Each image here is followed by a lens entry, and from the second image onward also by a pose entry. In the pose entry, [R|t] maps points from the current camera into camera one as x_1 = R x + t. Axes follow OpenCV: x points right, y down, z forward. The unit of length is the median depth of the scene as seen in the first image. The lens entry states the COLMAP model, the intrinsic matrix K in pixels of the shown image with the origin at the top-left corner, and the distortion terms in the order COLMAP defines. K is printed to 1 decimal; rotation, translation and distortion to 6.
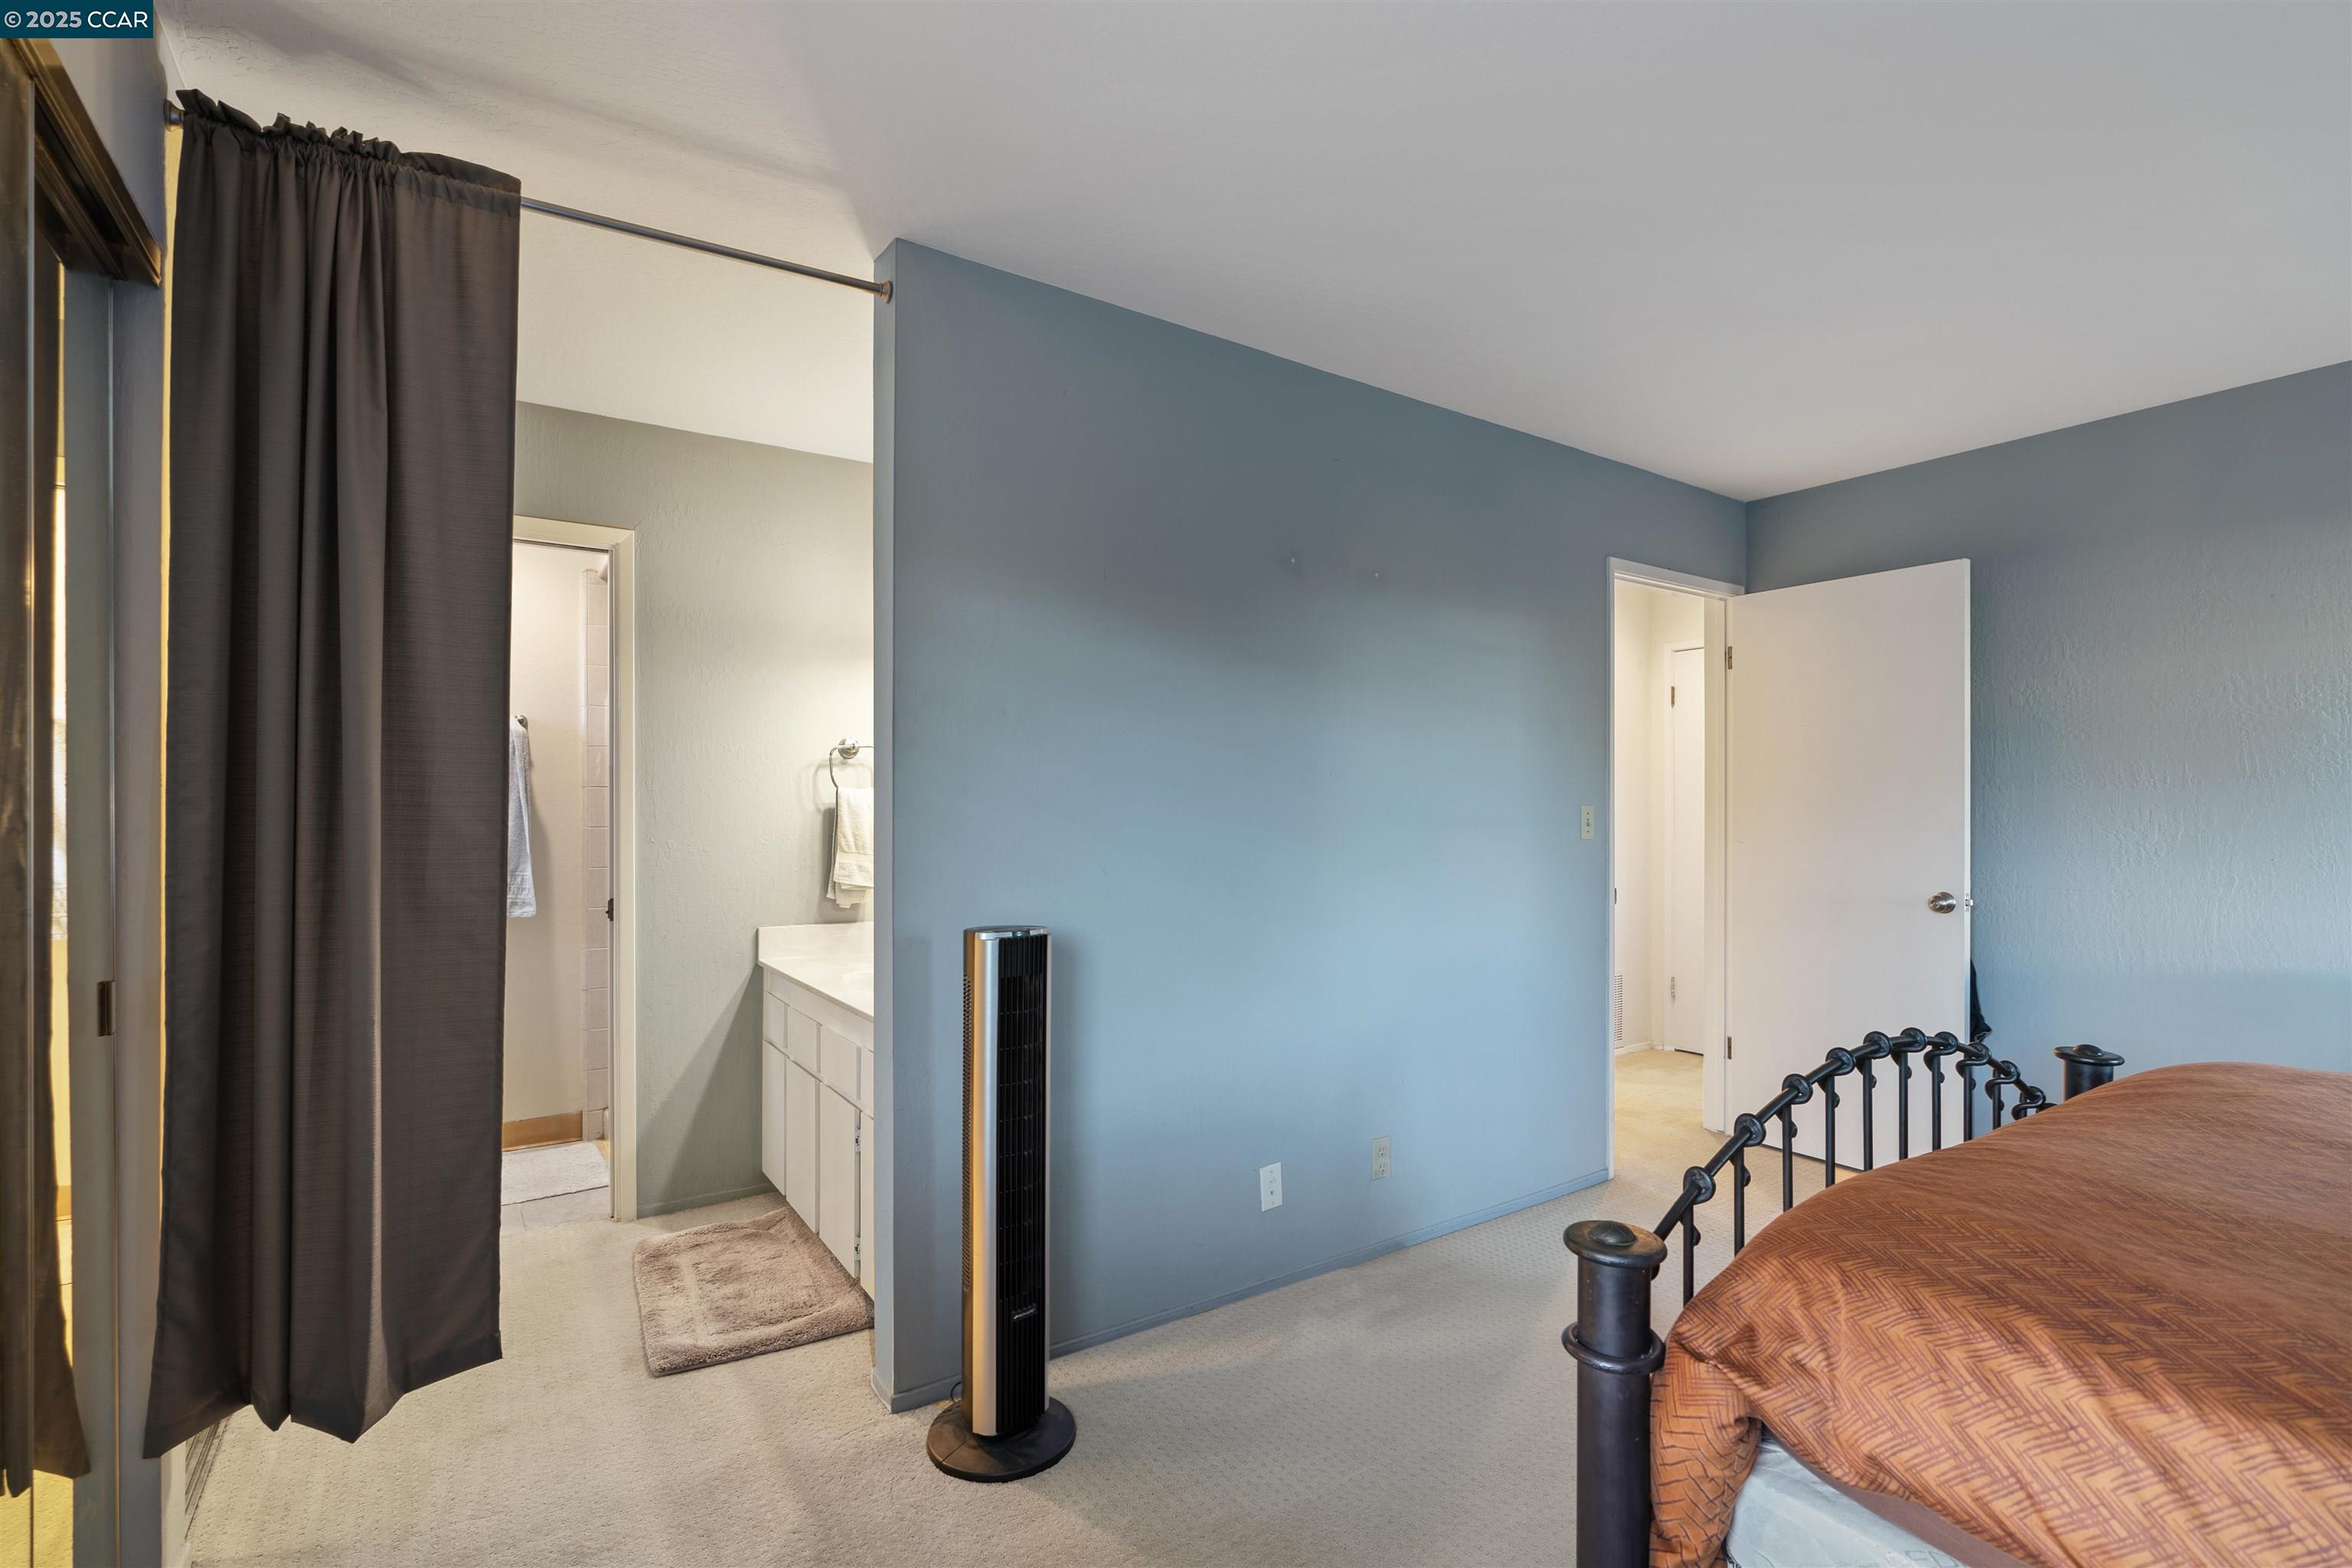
lens RADIAL K [[1083.6, 0, 1170.9], [0, 1083.6, 808.0], [0, 0, 1]] dist [-0.005319, 0.002017]
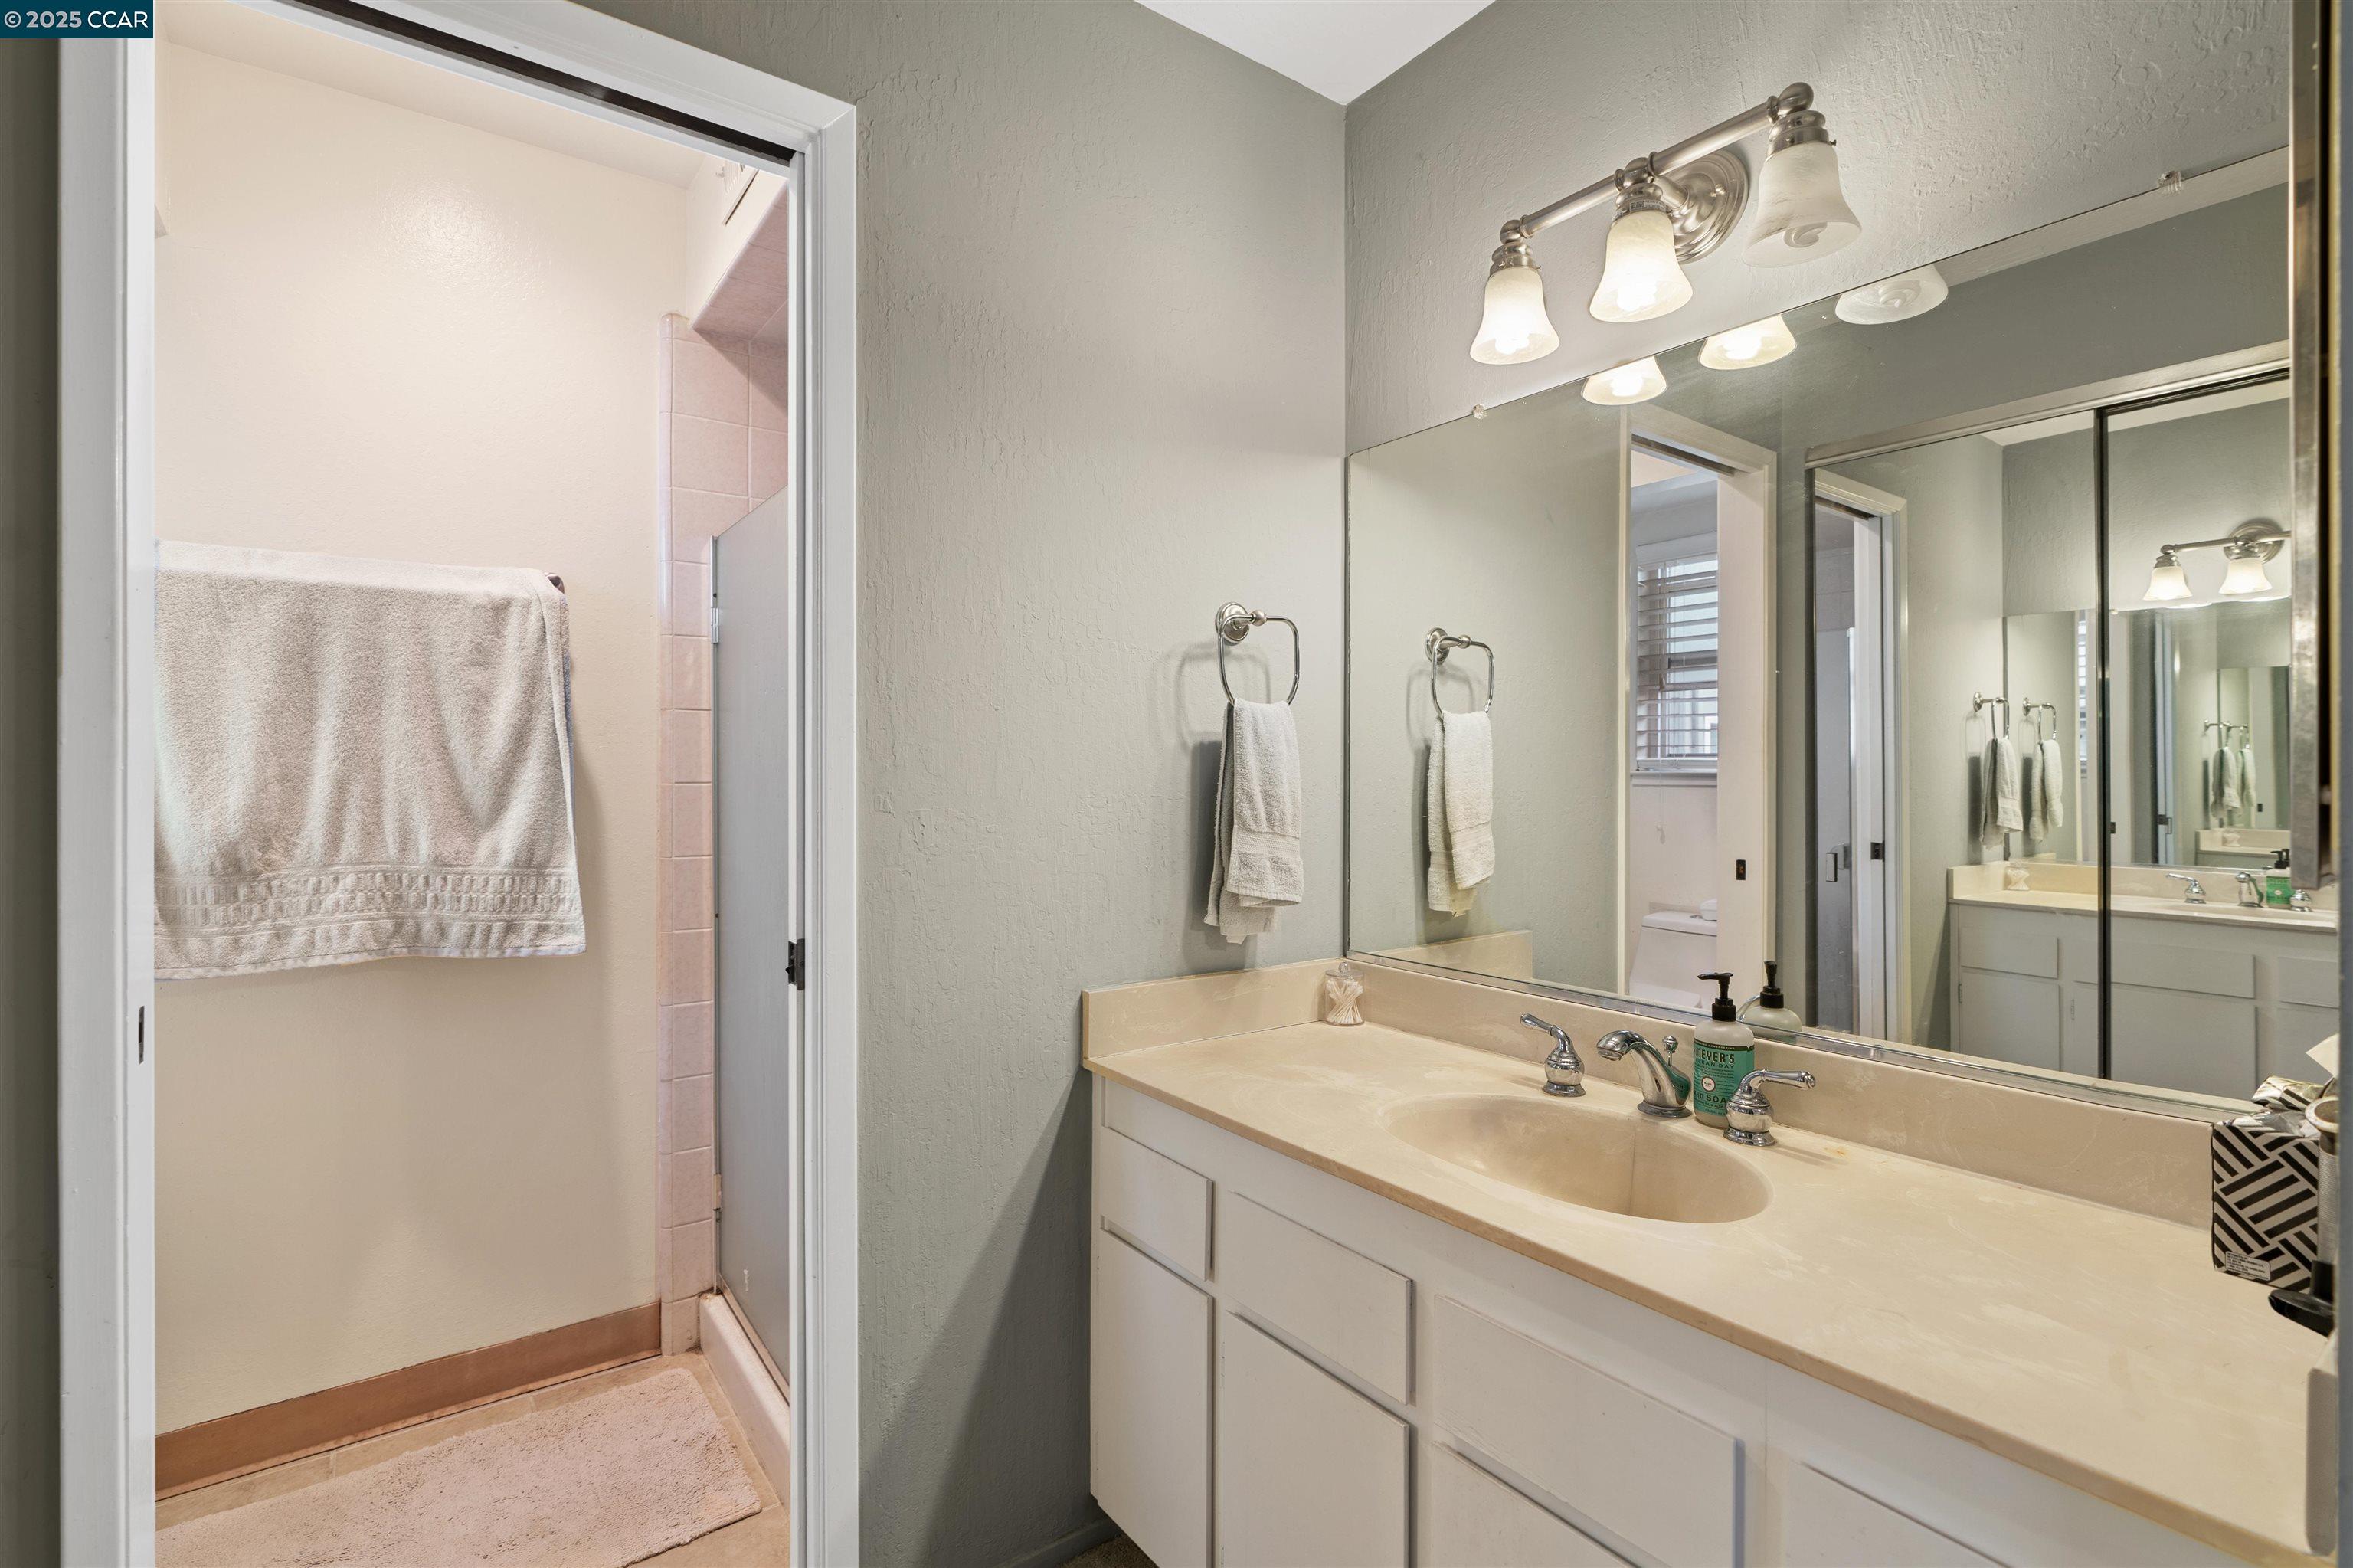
lens RADIAL K [[1084.1, 0, 1167.1], [0, 1084.1, 788.8], [0, 0, 1]] dist [-0.005319, 0.002017]
pose [[0.999495, 0.002941, 0.031648, -0.349353], [-0.003160, 0.999972, 0.006855, 0.018036], [-0.031627, -0.006952, 0.999476, 0.508271]]
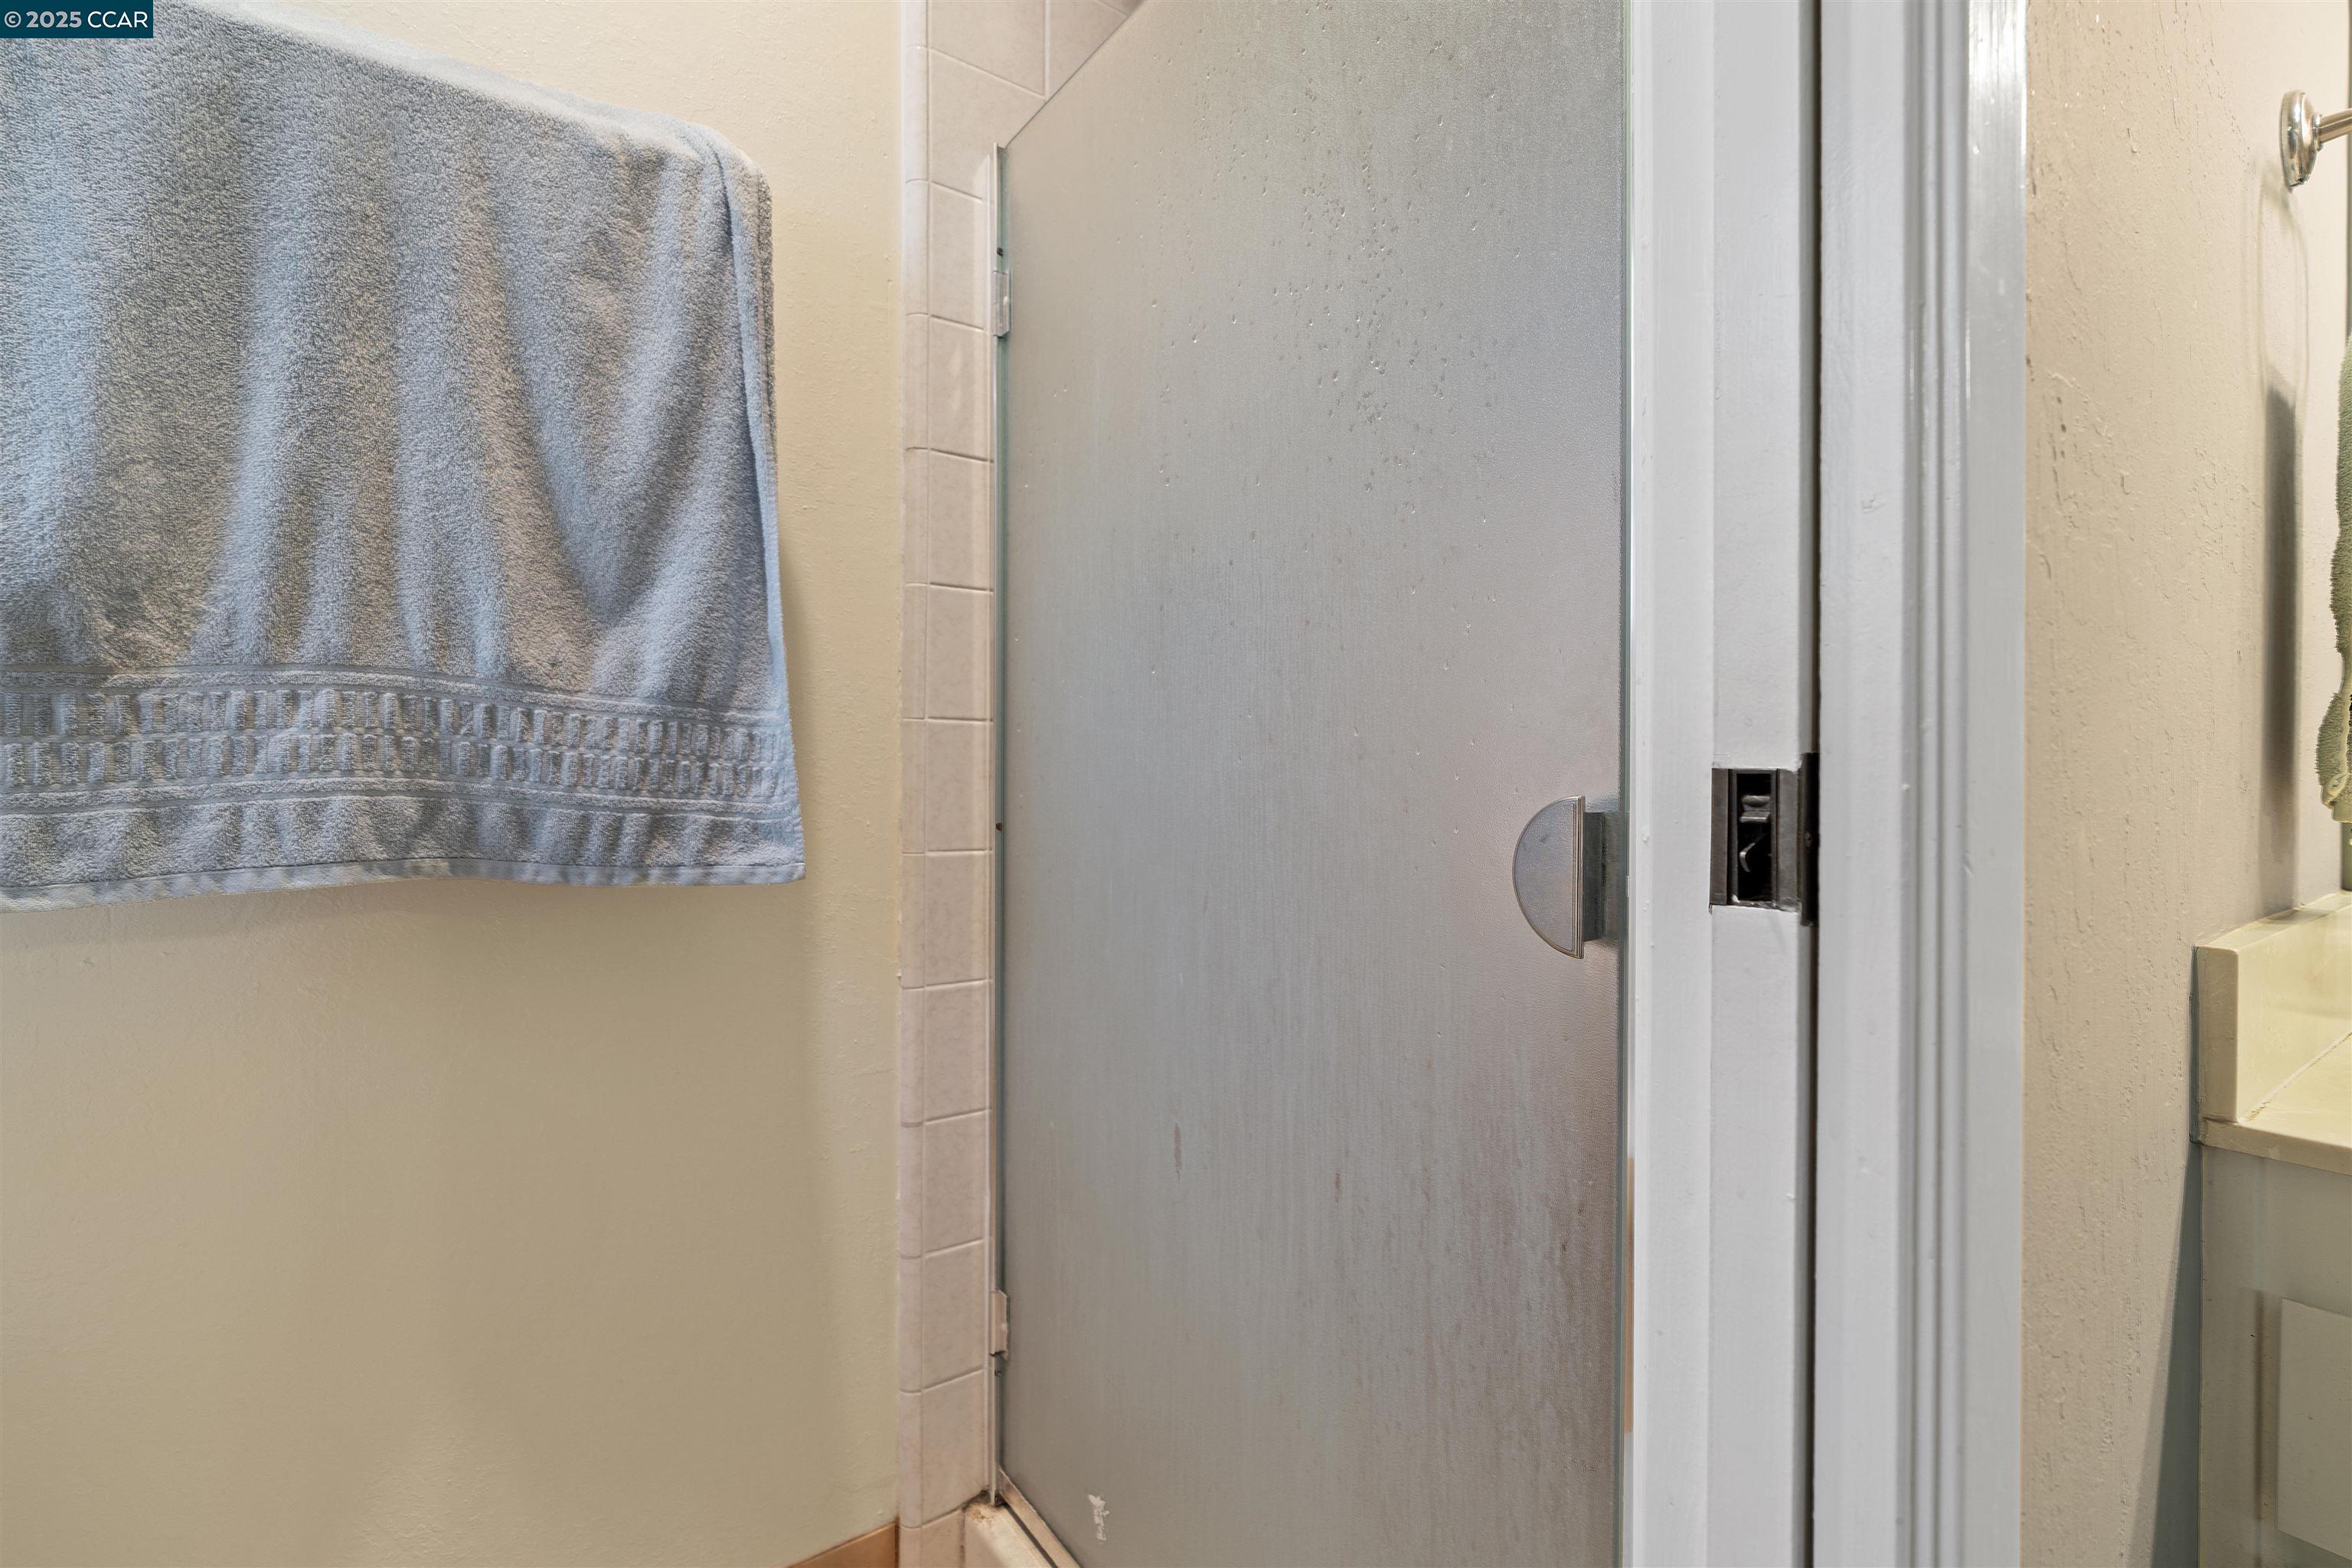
lens RADIAL K [[1083.6, 0, 1193.0], [0, 1083.6, 775.2], [0, 0, 1]] dist [-0.005319, 0.002017]
pose [[0.999356, 0.005685, 0.035416, -0.541877], [-0.005775, 0.999980, 0.002429, 0.079554], [-0.035402, -0.002632, 0.999370, 0.793907]]
